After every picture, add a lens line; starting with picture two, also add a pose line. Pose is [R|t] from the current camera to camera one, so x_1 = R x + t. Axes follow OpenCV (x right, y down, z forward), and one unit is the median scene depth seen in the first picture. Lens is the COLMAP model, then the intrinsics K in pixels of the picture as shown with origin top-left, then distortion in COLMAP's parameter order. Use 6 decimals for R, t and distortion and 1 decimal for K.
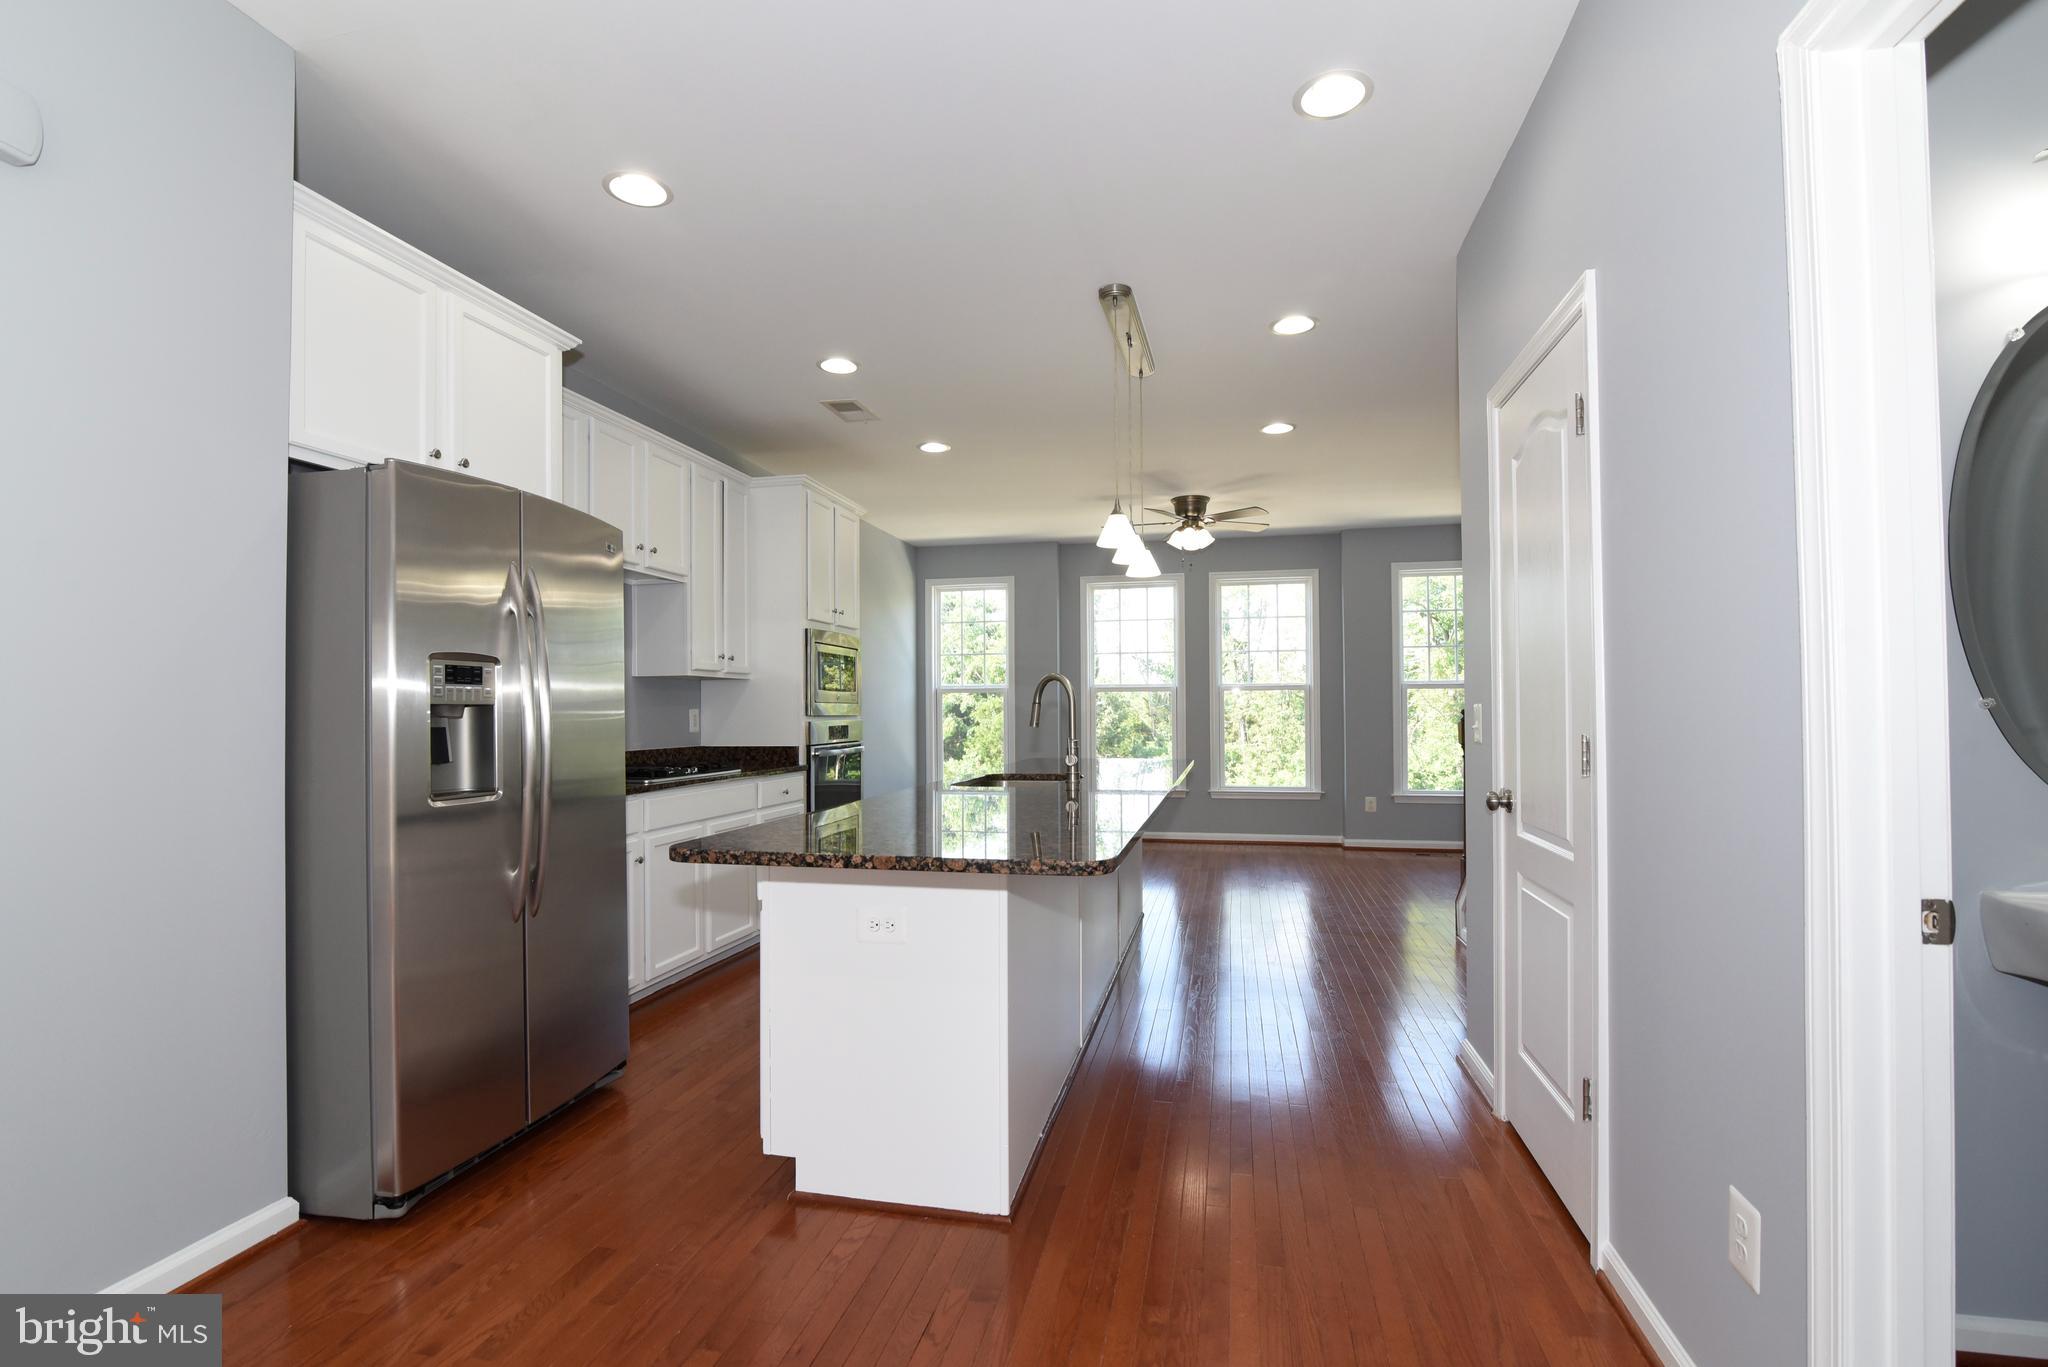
lens RADIAL K [[950.0, 0, 1023.3], [0, 950.0, 699.5], [0, 0, 1]] dist [-0.017844, 0.000460]
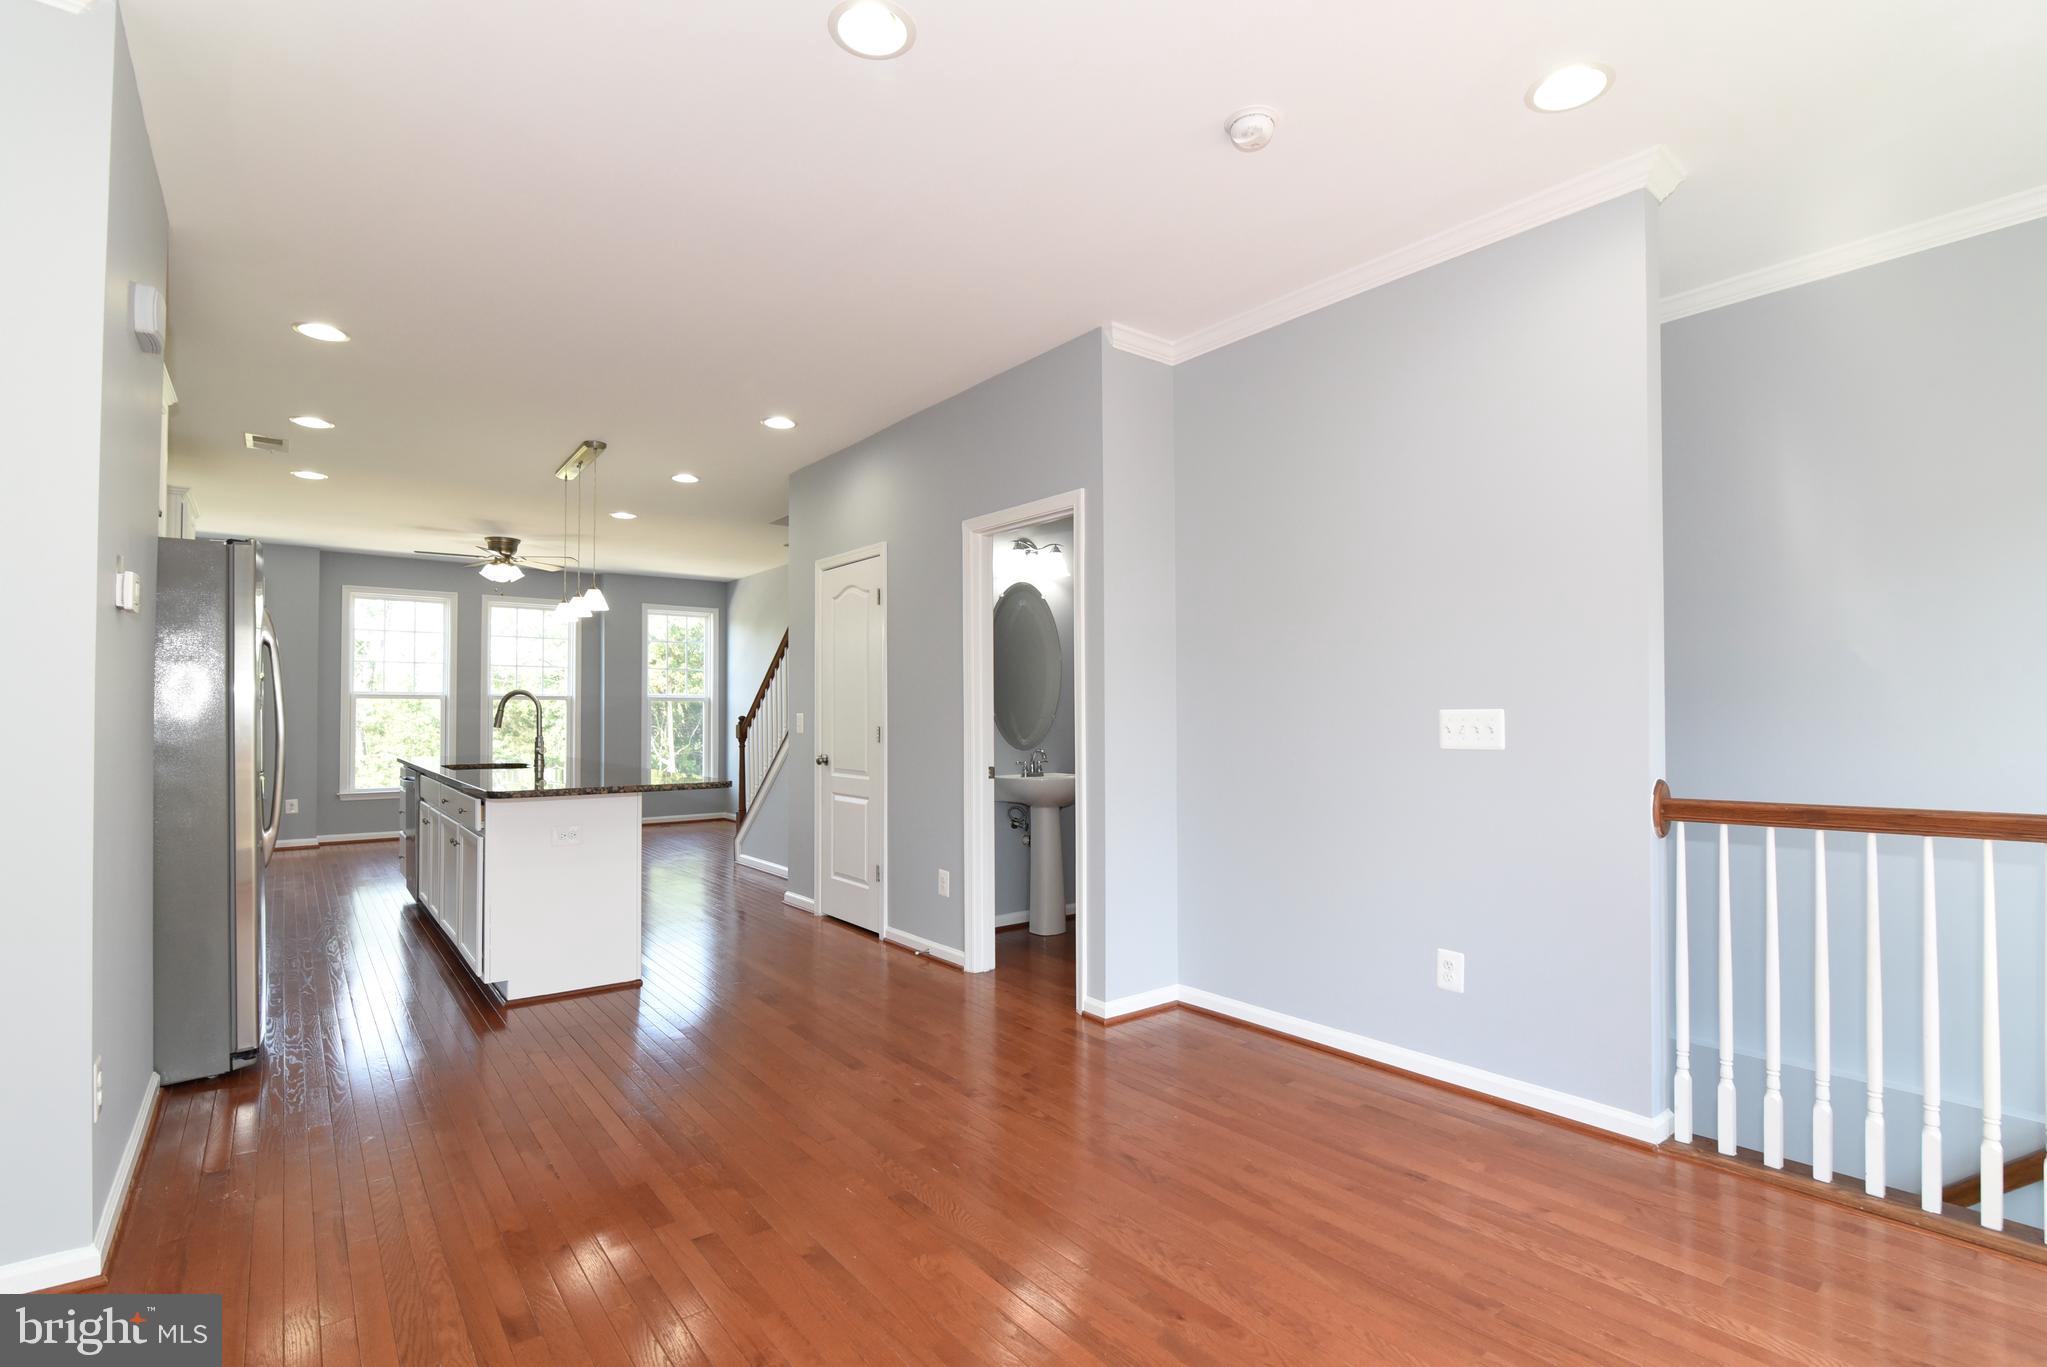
lens RADIAL K [[949.5, 0, 1022.8], [0, 949.5, 699.5], [0, 0, 1]] dist [-0.017844, 0.000460]
pose [[0.635958, 0.016968, 0.771537, -0.430959], [-0.010300, 0.999856, -0.013499, -0.001223], [-0.771655, 0.000638, 0.636041, -0.348366]]
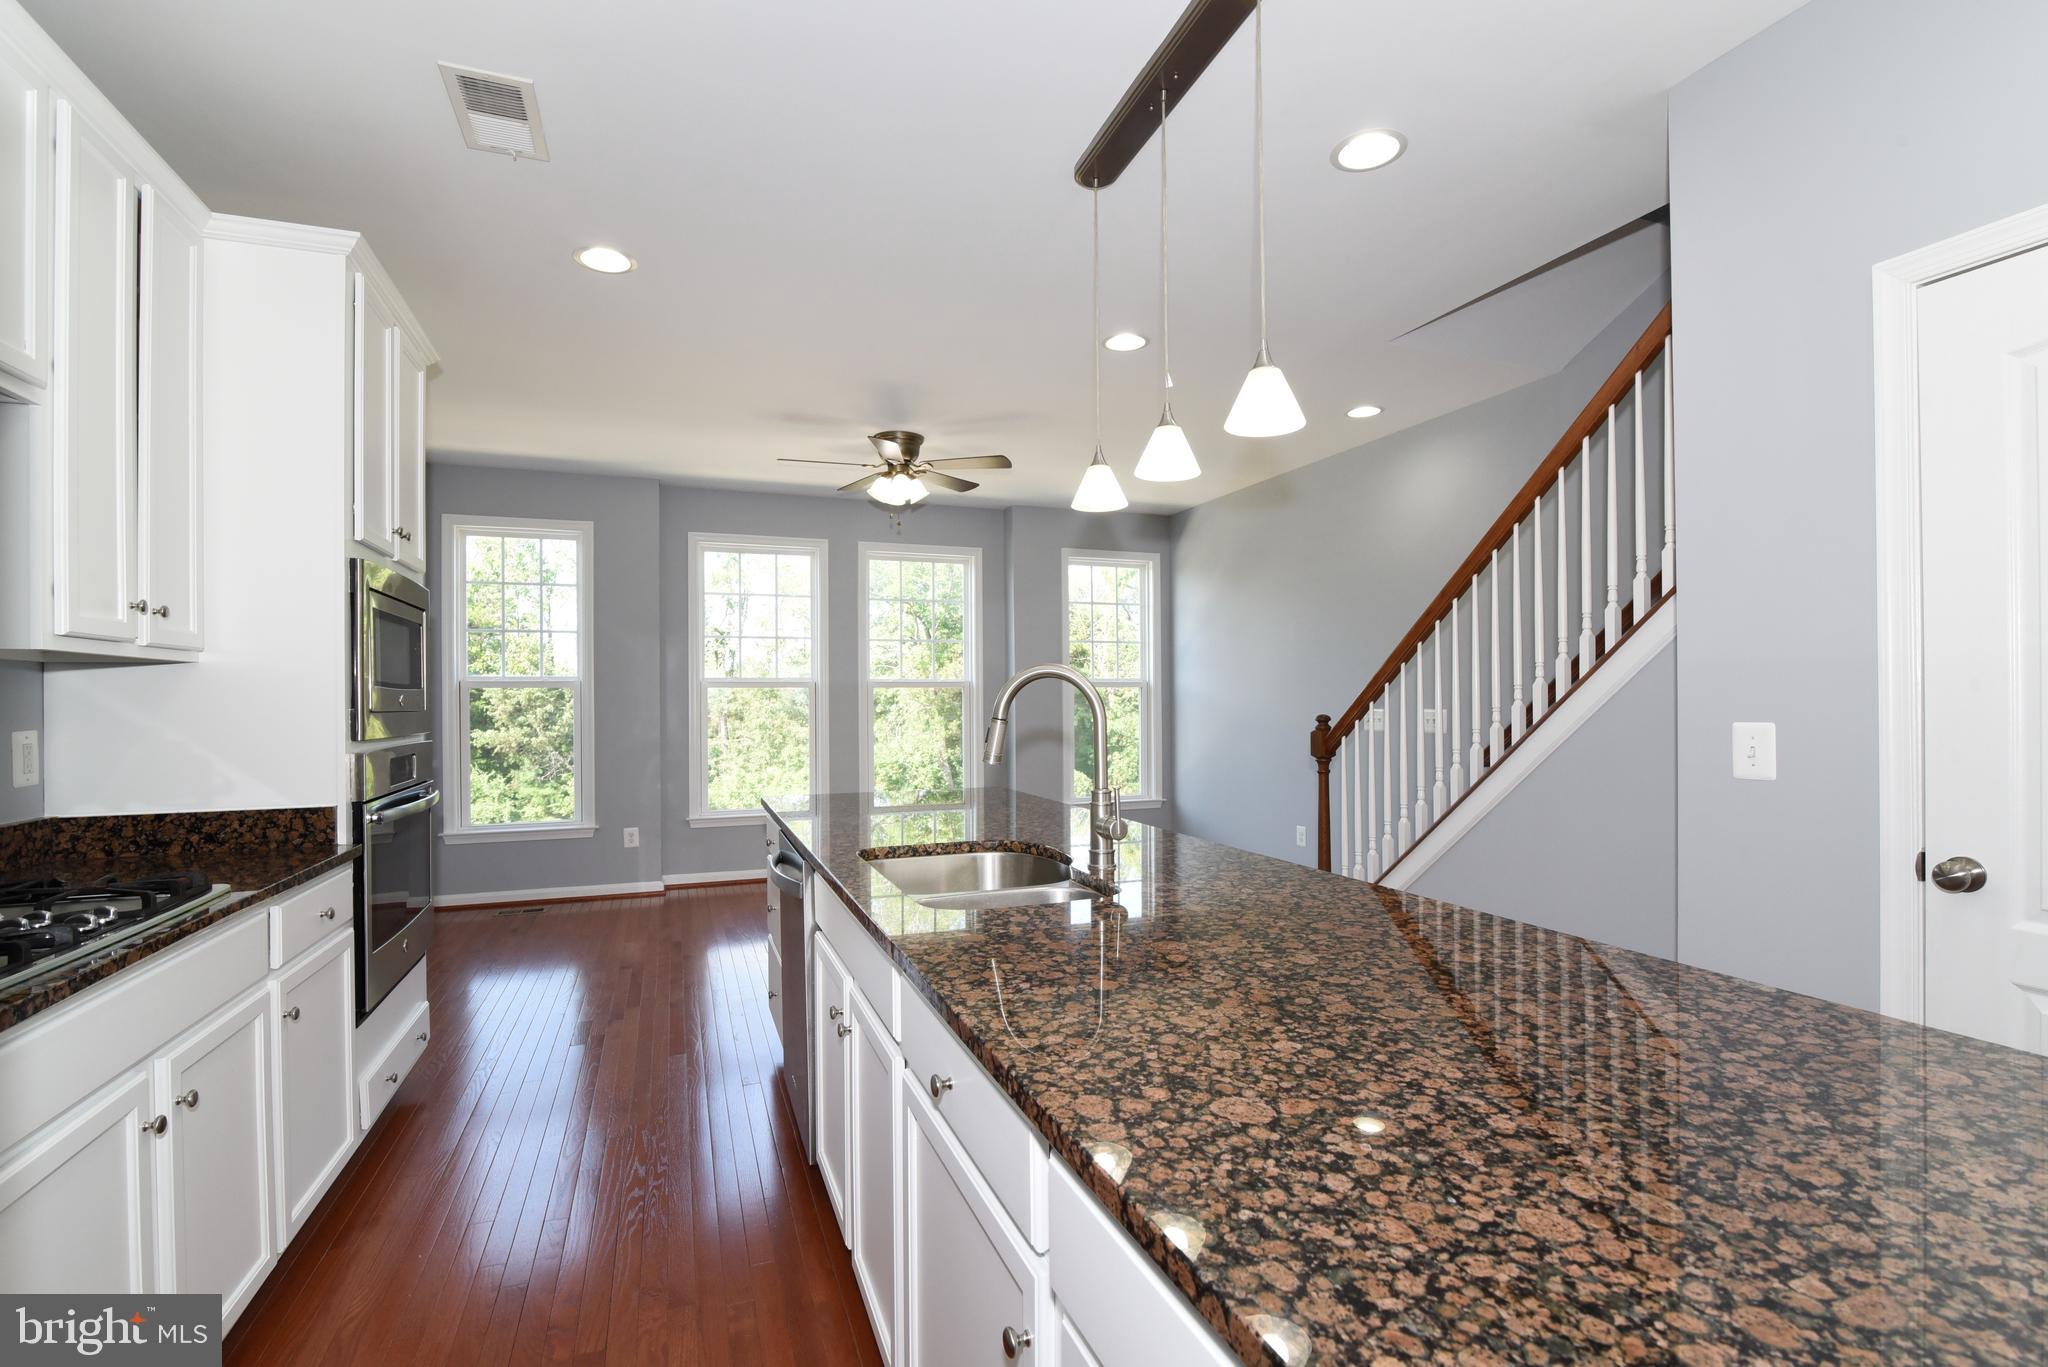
lens RADIAL K [[933.7, 0, 1020.3], [0, 933.7, 697.2], [0, 0, 1]] dist [-0.019794, 0.001556]
pose [[0.839458, 0.001842, 0.543421, -0.199123], [-0.005046, 0.999978, 0.004405, -0.008835], [-0.543401, -0.006440, 0.839449, 0.430366]]
